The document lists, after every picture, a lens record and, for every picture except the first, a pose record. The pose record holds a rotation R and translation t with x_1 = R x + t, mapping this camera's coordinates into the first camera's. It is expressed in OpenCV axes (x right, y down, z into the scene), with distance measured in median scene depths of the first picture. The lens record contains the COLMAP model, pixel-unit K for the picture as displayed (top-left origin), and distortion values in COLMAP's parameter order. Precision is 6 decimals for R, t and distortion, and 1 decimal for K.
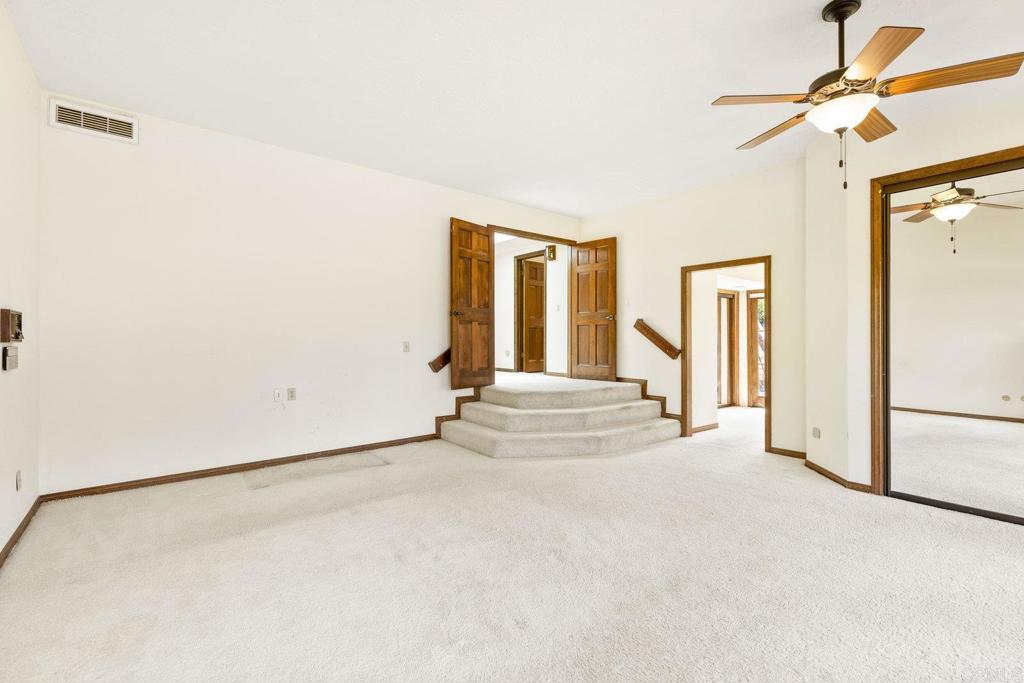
lens RADIAL K [[453.7, 0, 513.7], [0, 453.7, 334.5], [0, 0, 1]] dist [-0.000542, -0.000146]
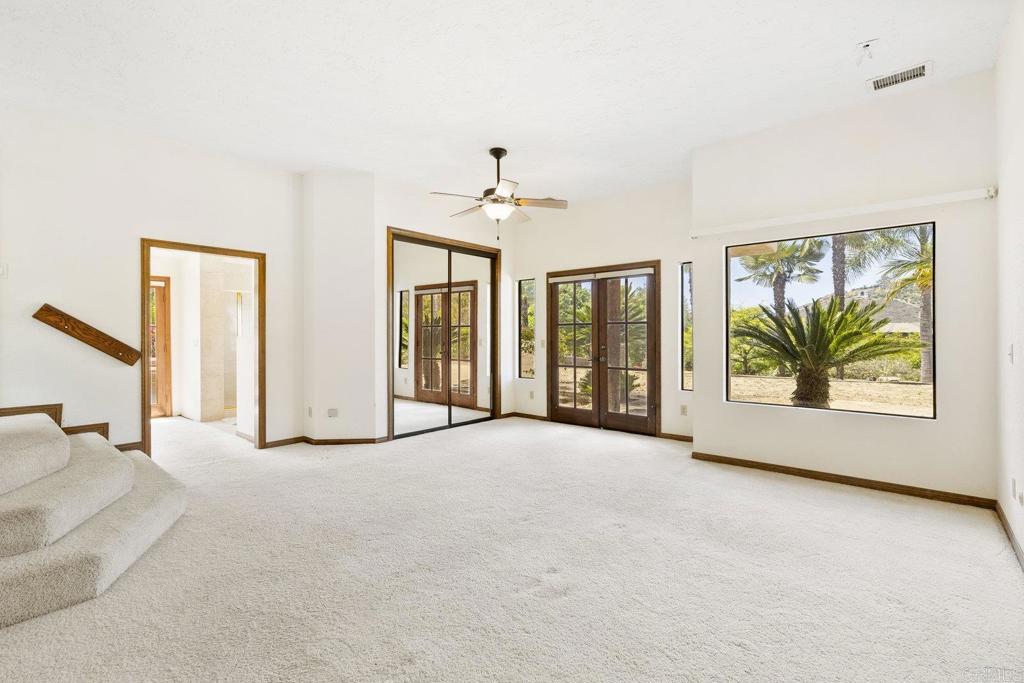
lens RADIAL K [[467.9, 0, 514.4], [0, 467.9, 338.2], [0, 0, 1]] dist [-0.001998, -0.000647]
pose [[-0.198470, -0.004451, 0.980097, -0.568996], [-0.006222, 0.999975, 0.003281, 0.006715], [-0.980087, -0.005447, -0.198493, 0.660447]]
